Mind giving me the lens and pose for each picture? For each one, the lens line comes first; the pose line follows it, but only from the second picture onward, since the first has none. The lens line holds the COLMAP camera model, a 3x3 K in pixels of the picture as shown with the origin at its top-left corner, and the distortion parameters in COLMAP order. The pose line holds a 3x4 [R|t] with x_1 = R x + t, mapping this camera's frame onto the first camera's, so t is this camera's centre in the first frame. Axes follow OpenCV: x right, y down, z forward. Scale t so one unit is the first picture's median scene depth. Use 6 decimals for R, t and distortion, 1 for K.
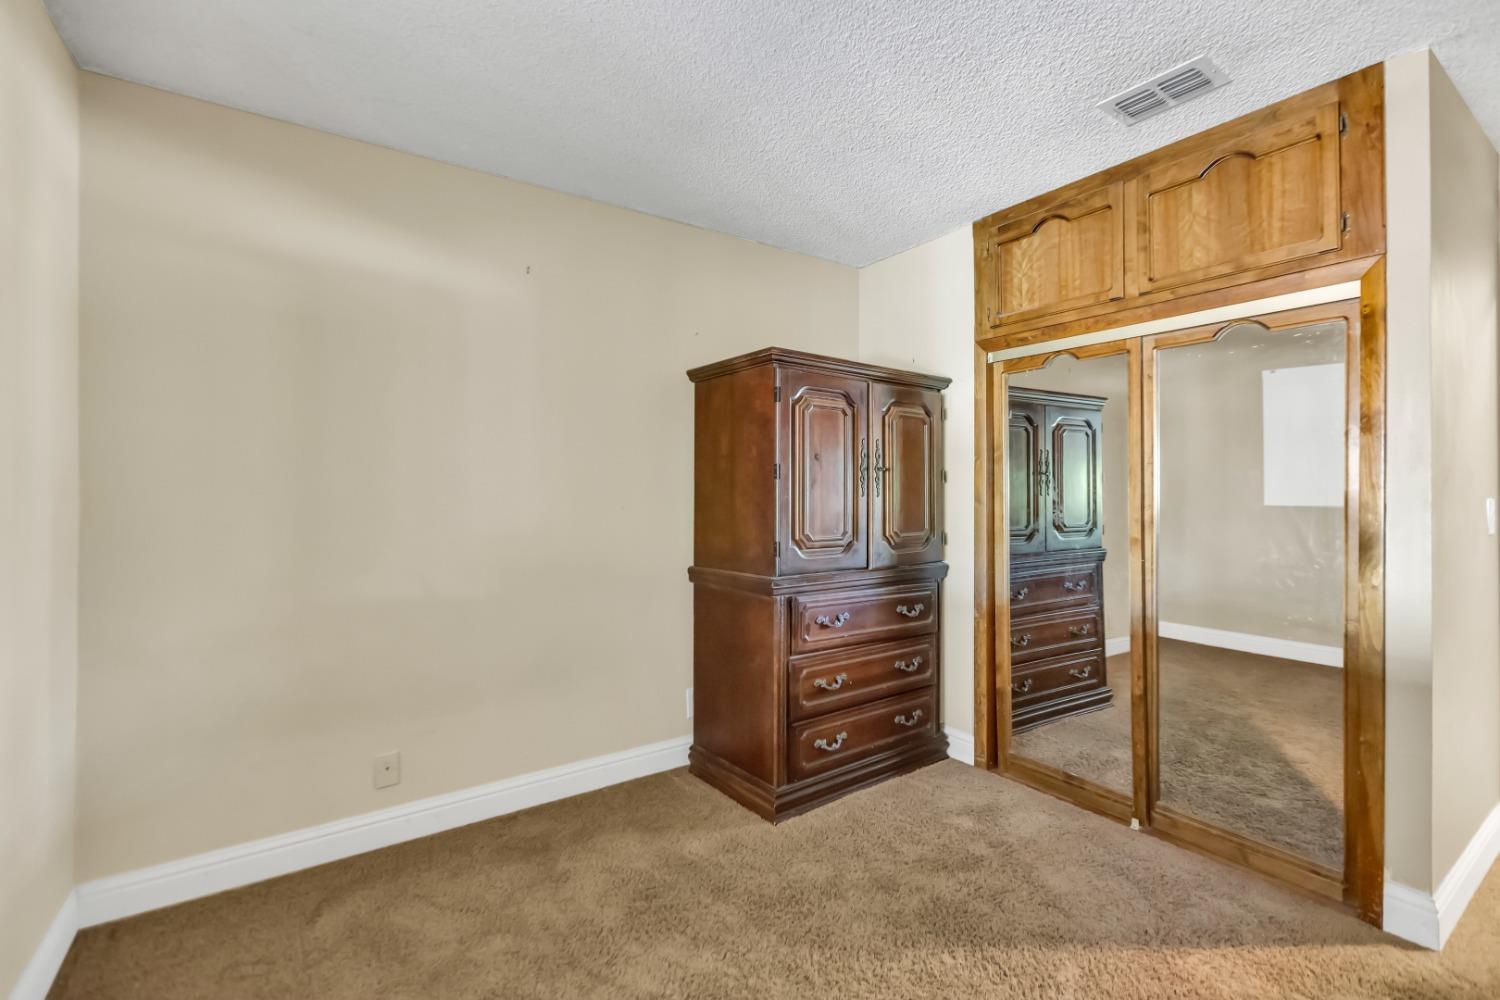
lens RADIAL K [[675.4, 0, 756.6], [0, 675.4, 508.8], [0, 0, 1]] dist [0.000249, 0.000008]
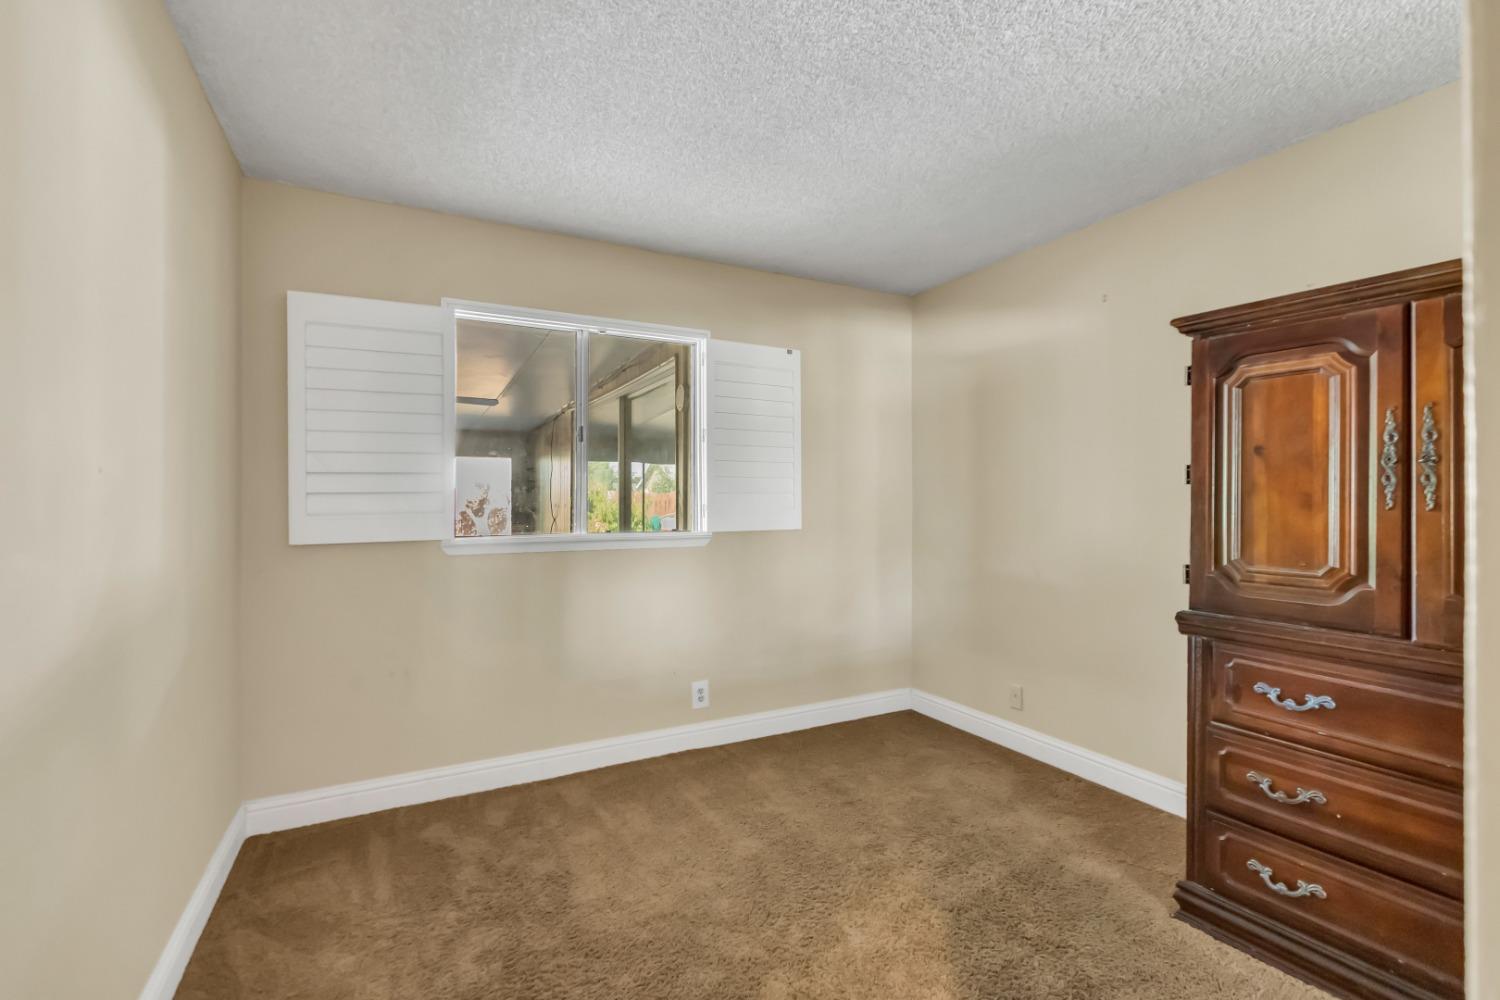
lens RADIAL K [[675.4, 0, 756.6], [0, 675.4, 508.8], [0, 0, 1]] dist [0.000249, 0.000008]
pose [[-0.132859, 0.015435, -0.991015, 0.837950], [-0.004708, 0.999858, 0.016204, -0.025944], [0.991124, 0.006818, -0.132767, 0.585241]]
